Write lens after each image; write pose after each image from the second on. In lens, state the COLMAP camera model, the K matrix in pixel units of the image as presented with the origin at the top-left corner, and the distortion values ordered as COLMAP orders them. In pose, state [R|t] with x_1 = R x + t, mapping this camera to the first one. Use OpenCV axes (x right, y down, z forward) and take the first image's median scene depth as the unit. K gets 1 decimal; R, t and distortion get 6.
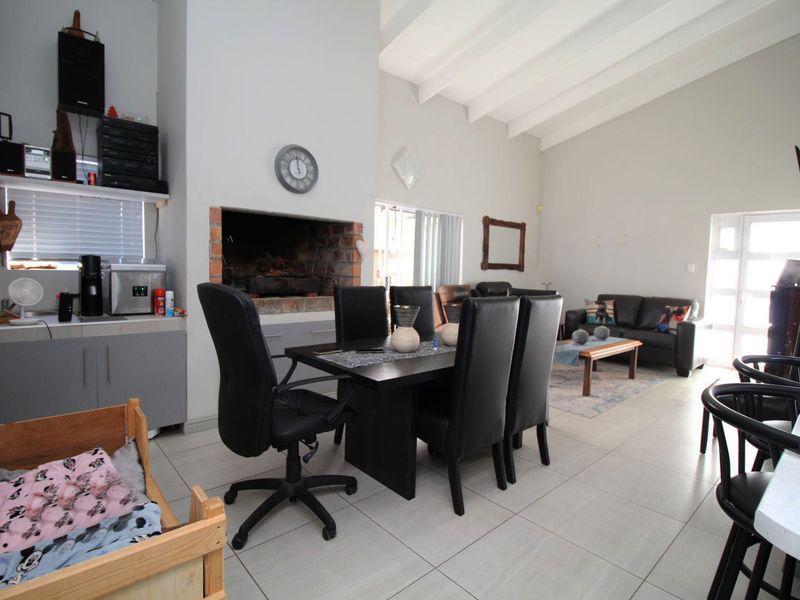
lens RADIAL K [[417.6, 0, 403.5], [0, 417.6, 295.2], [0, 0, 1]] dist [-0.012515, -0.003175]
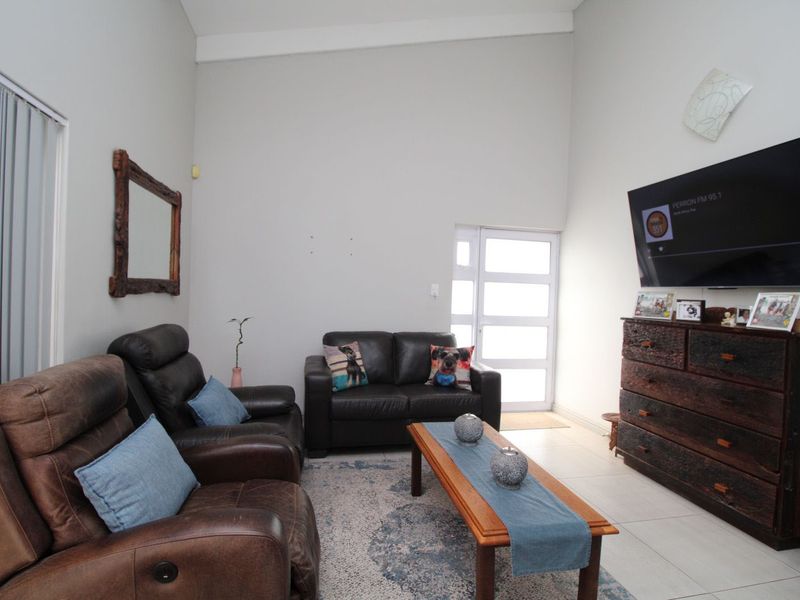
lens RADIAL K [[417.6, 0, 398.3], [0, 417.6, 301.6], [0, 0, 1]] dist [-0.012515, -0.003175]
pose [[0.505830, -0.035944, 0.861884, 0.010060], [0.034958, 0.999165, 0.021152, -0.168323], [-0.861924, 0.019430, 0.506664, 1.792021]]
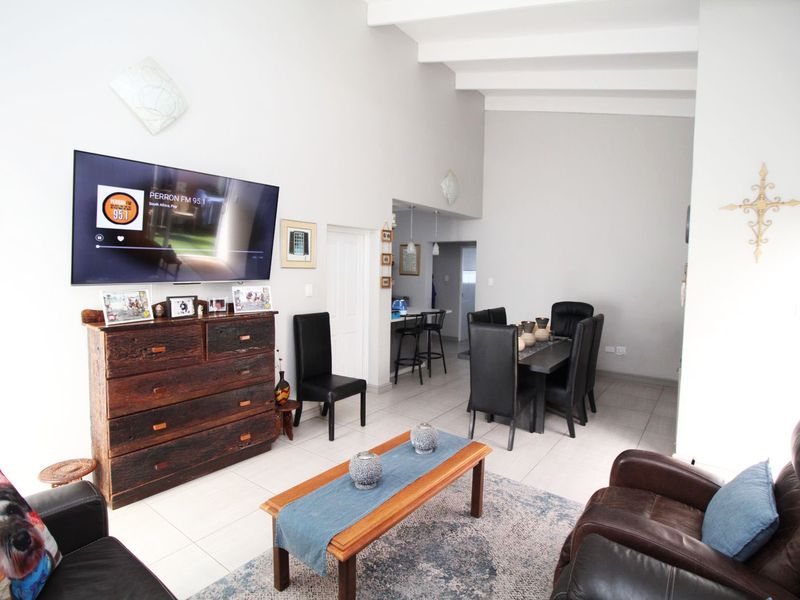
lens RADIAL K [[417.6, 0, 399.3], [0, 417.6, 300.2], [0, 0, 1]] dist [-0.012515, -0.003175]
pose [[-0.981949, -0.028819, -0.186938, 1.136155], [-0.053541, 0.990252, 0.128583, -0.308443], [0.181410, 0.136271, -0.973920, 3.067990]]
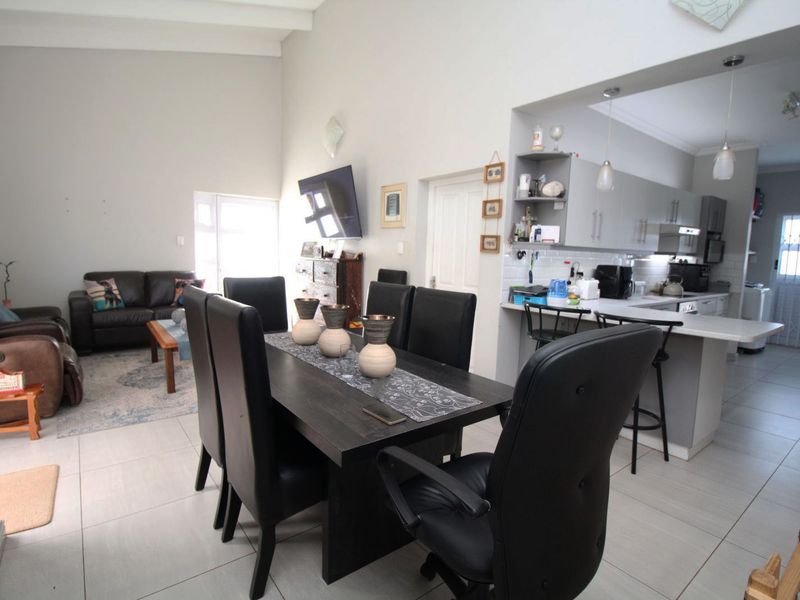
lens RADIAL K [[417.6, 0, 397.5], [0, 417.6, 295.8], [0, 0, 1]] dist [-0.012515, -0.003175]
pose [[0.085048, -0.136857, 0.986933, -0.820805], [0.035369, 0.990312, 0.134277, -0.132042], [-0.995749, 0.023487, 0.089064, 0.981462]]
